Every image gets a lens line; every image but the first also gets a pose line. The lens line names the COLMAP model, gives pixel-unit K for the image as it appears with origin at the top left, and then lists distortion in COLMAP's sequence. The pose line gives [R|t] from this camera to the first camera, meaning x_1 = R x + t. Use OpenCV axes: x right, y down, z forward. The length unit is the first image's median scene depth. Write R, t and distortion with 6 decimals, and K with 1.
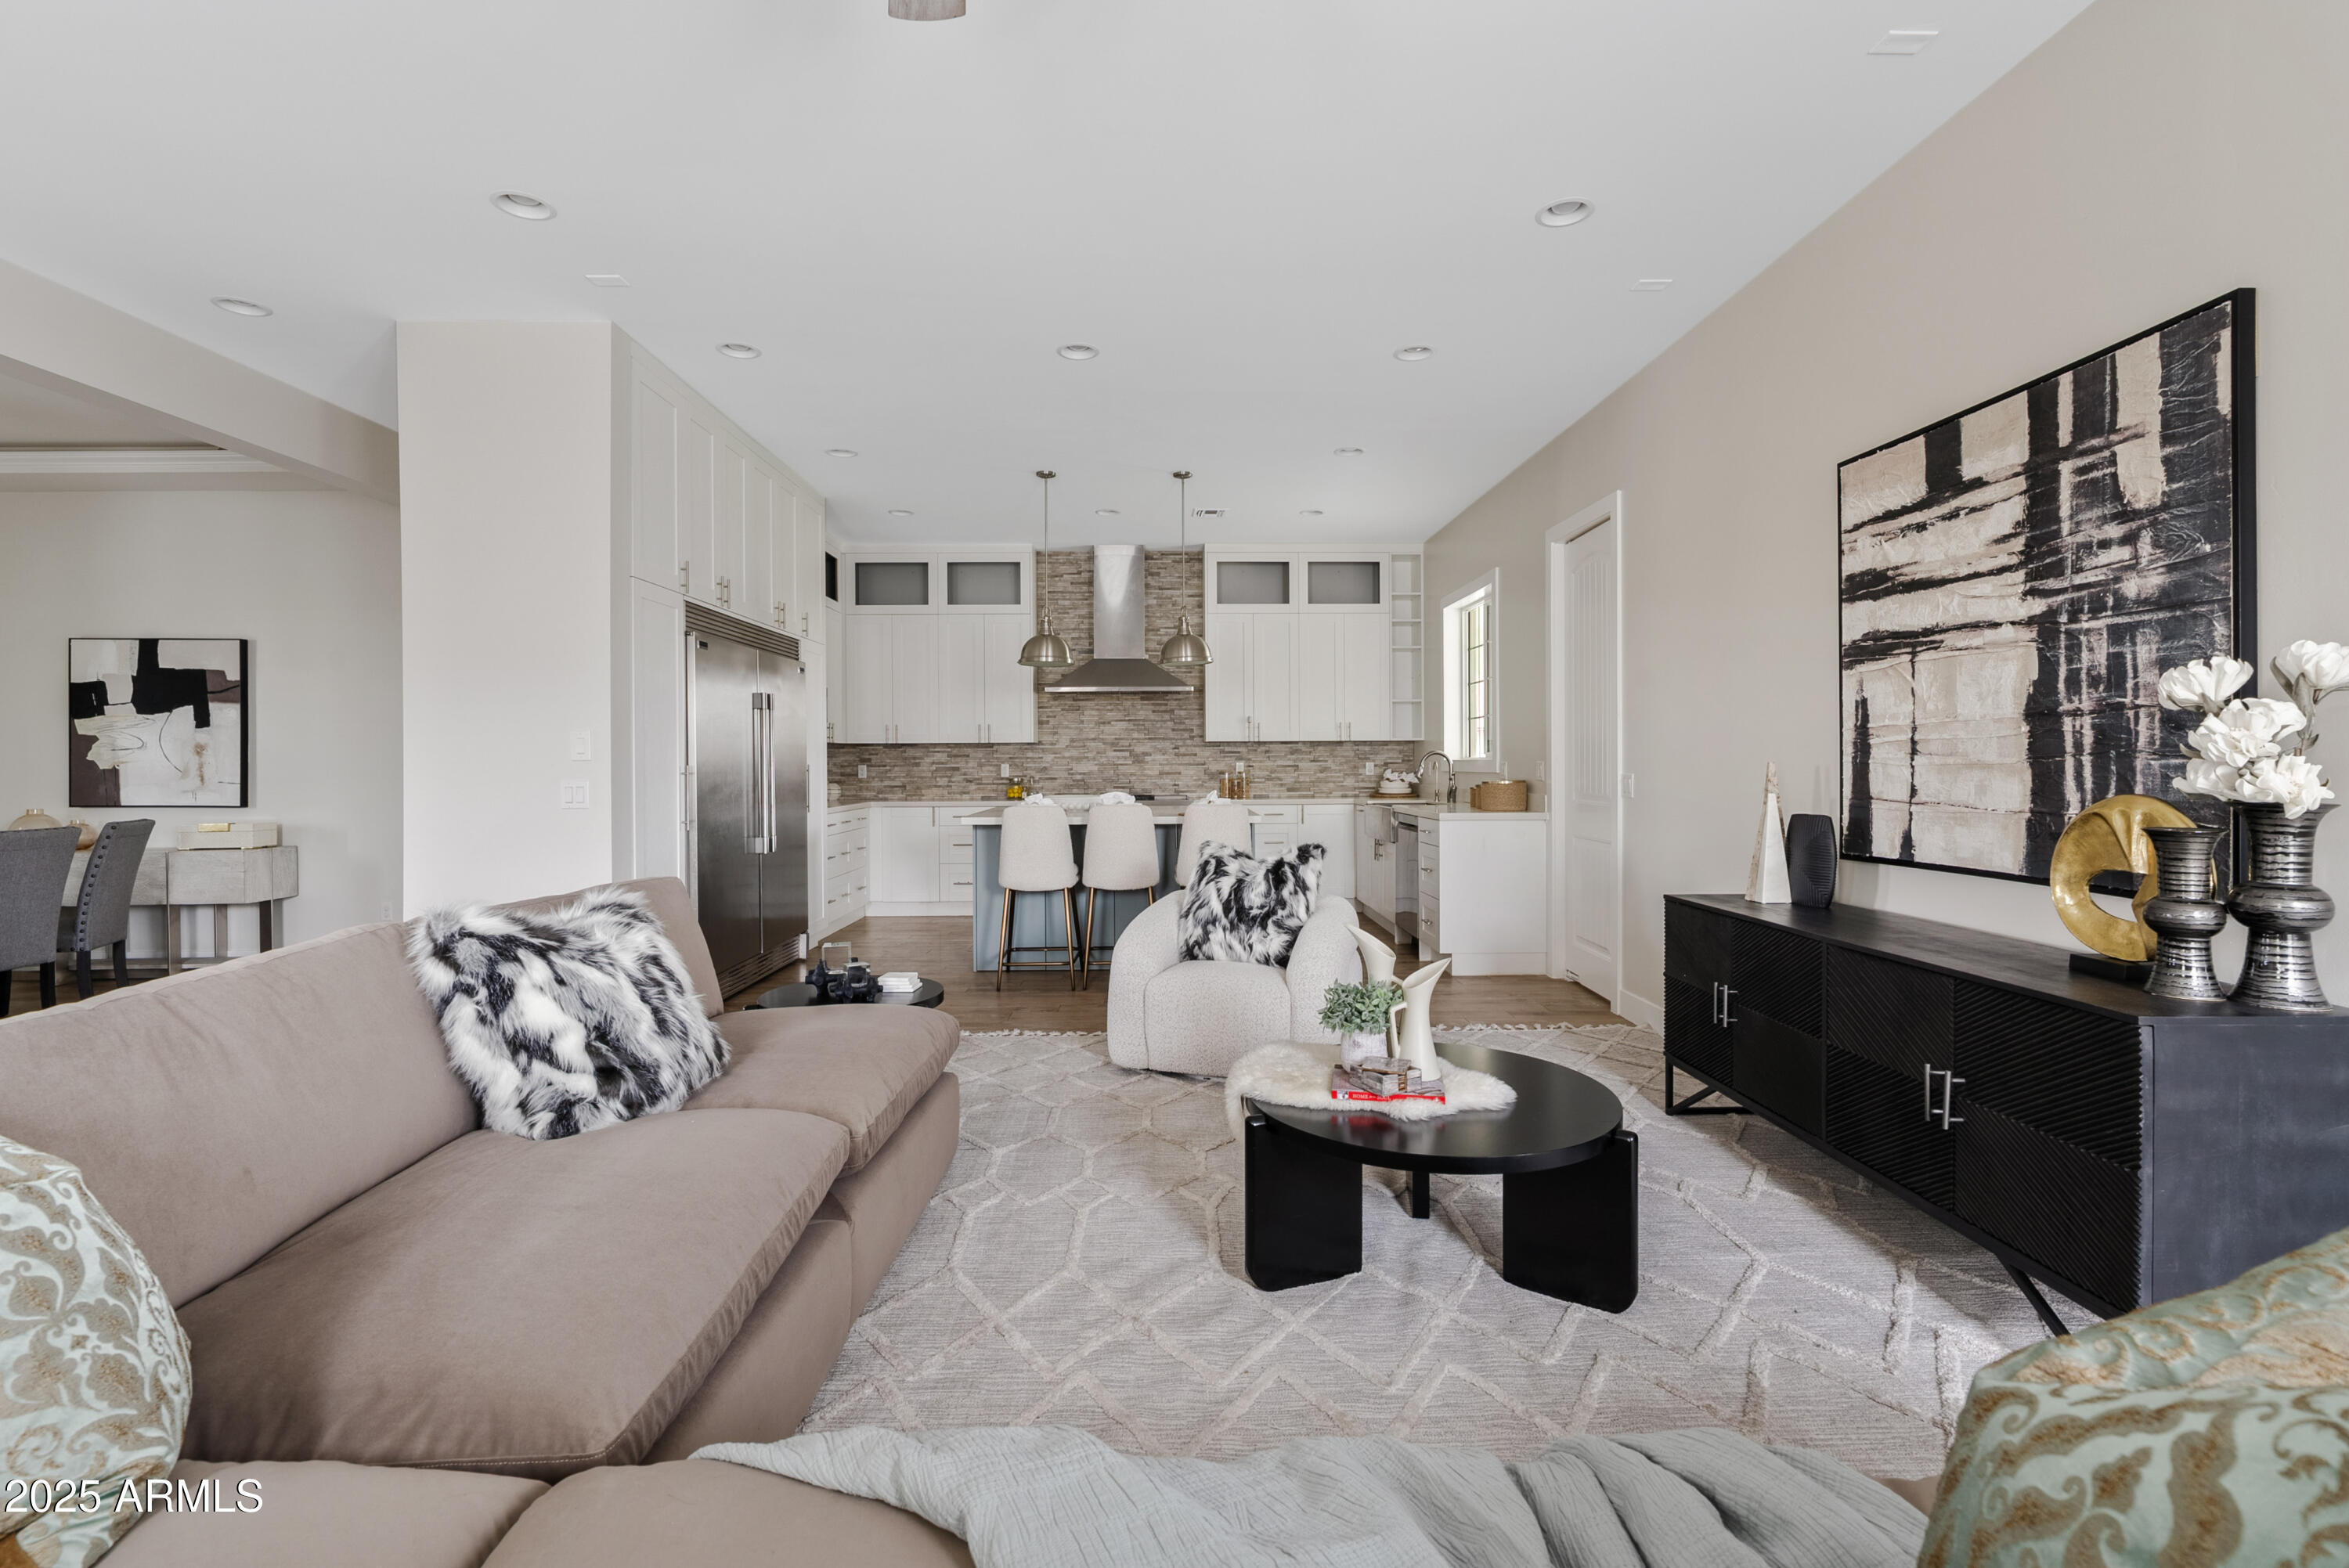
lens RADIAL K [[1070.6, 0, 1175.8], [0, 1070.6, 785.8], [0, 0, 1]] dist [0.001095, 0.000086]
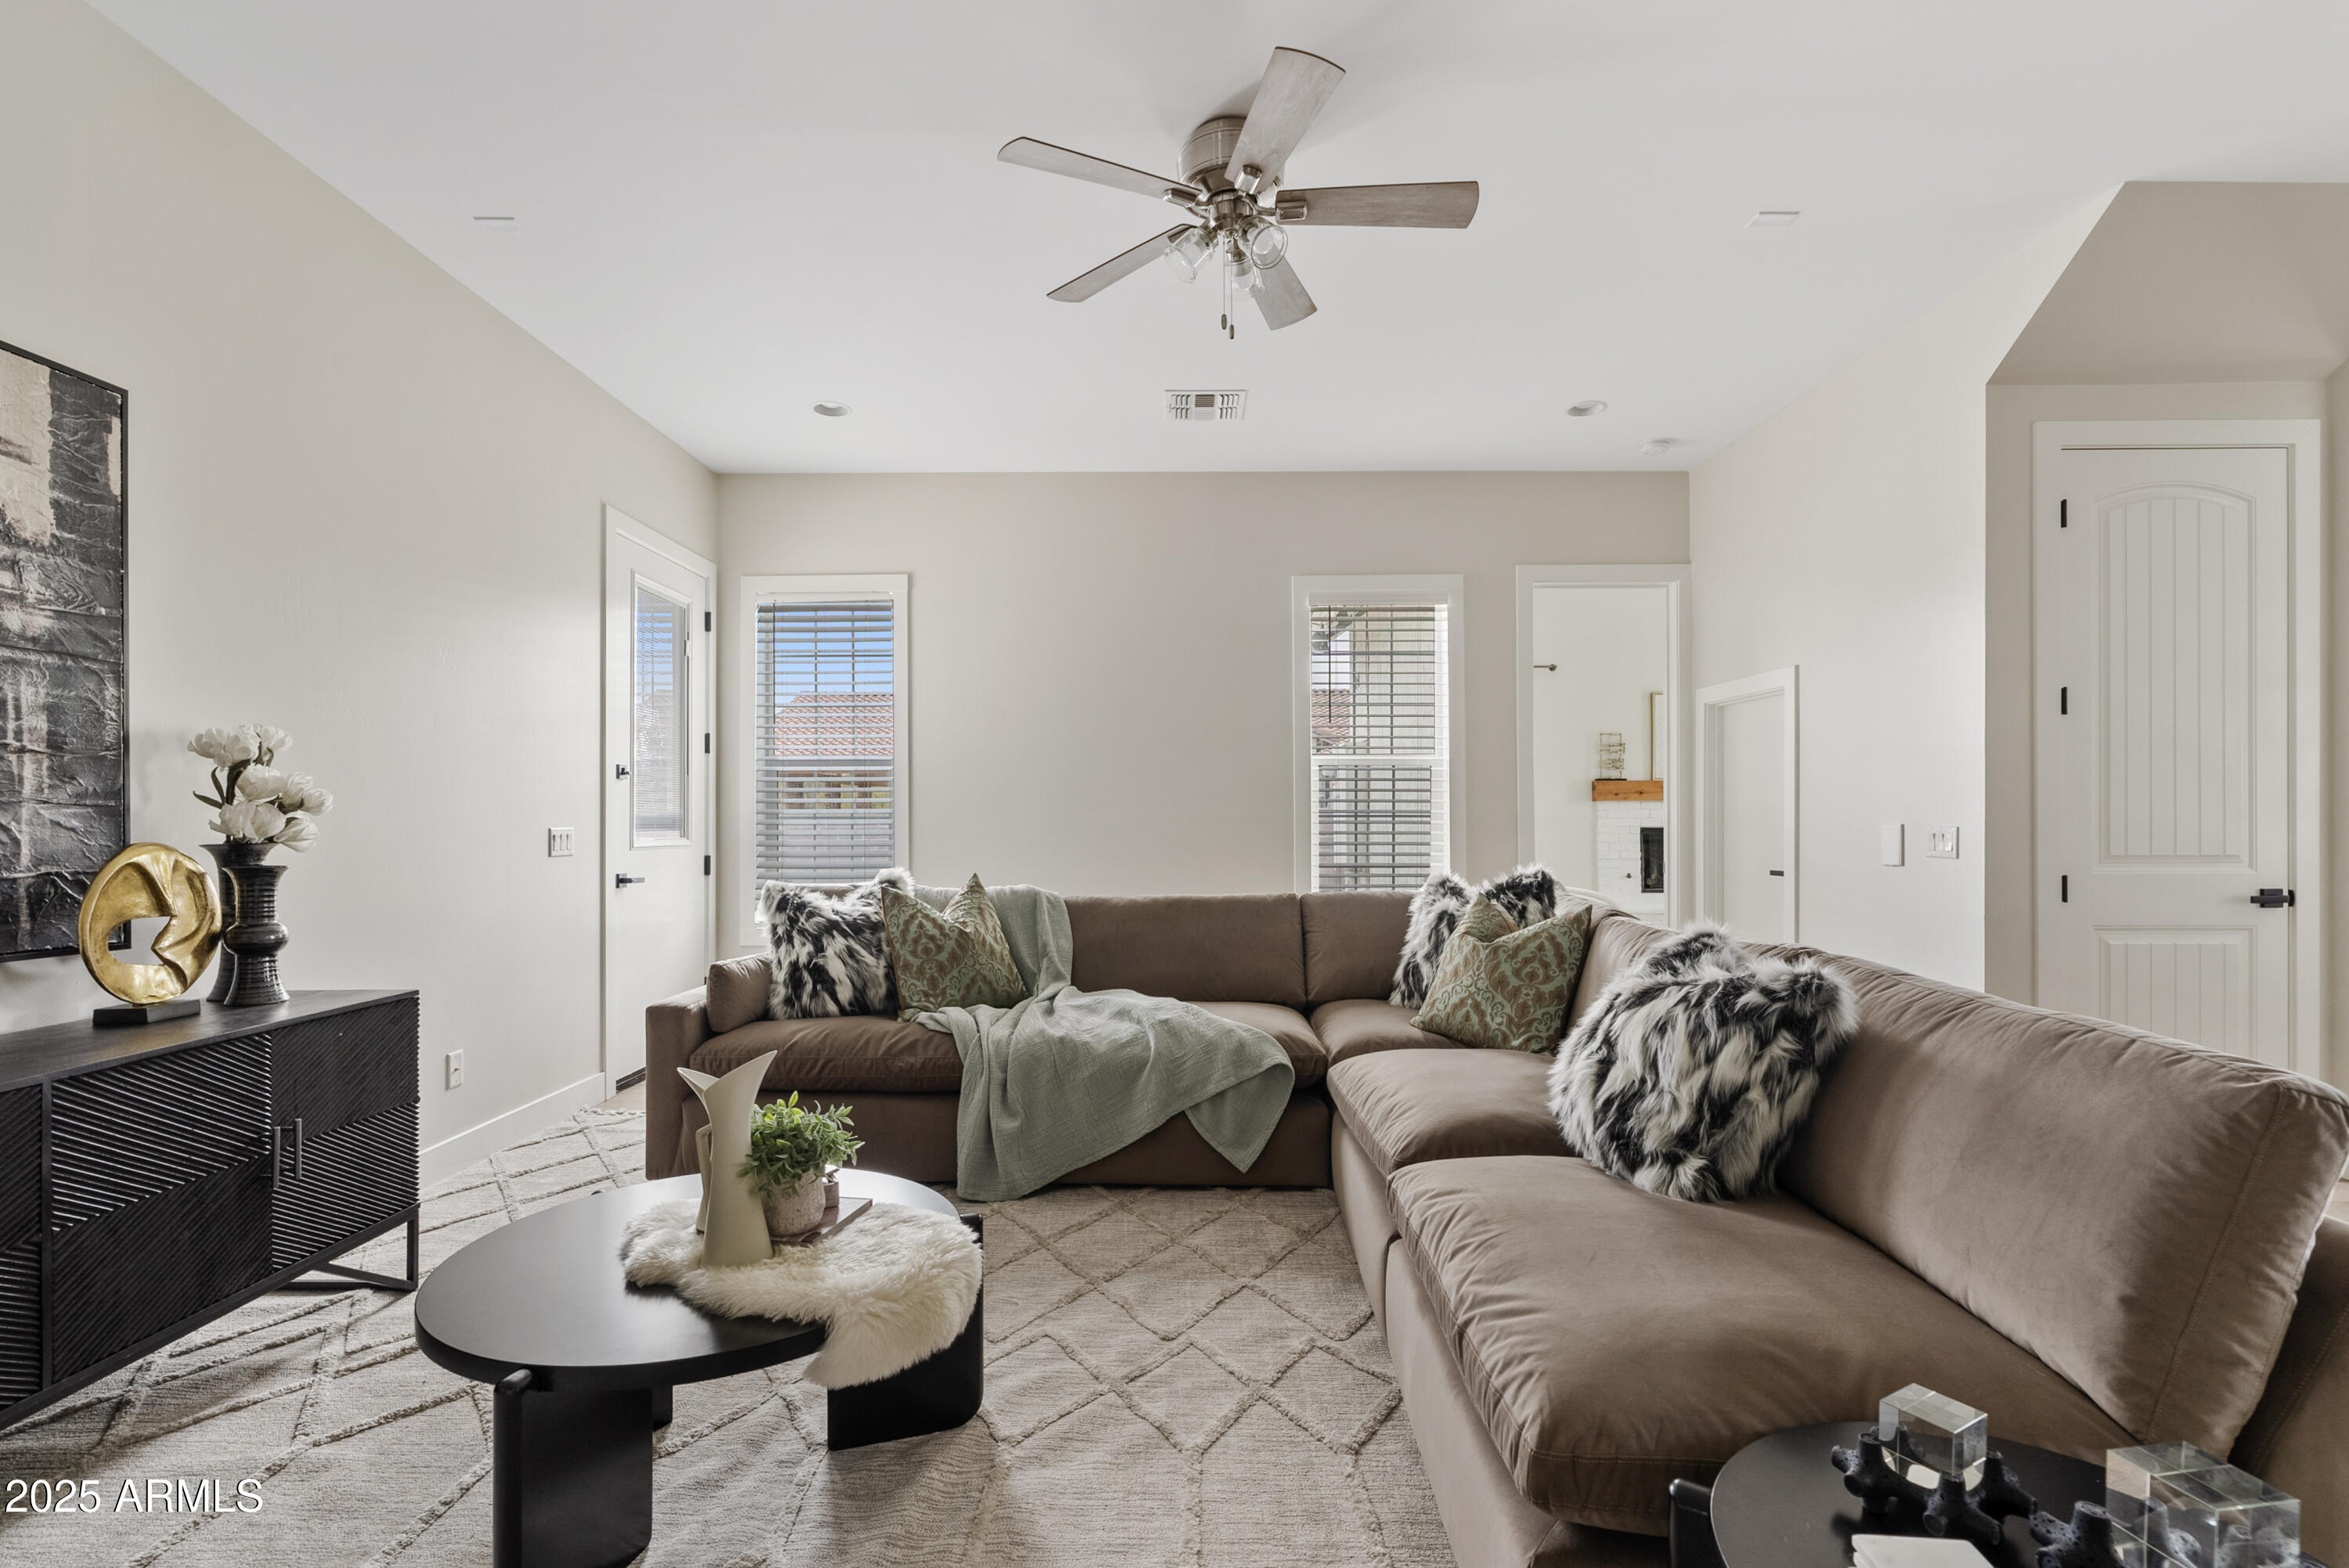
lens RADIAL K [[1070.6, 0, 1175.1], [0, 1070.6, 795.0], [0, 0, 1]] dist [0.001095, 0.000086]
pose [[-0.999933, 0.010783, -0.004306, -0.092605], [0.010802, 0.999933, -0.004255, -0.021243], [0.004260, -0.004301, -0.999982, 1.946885]]
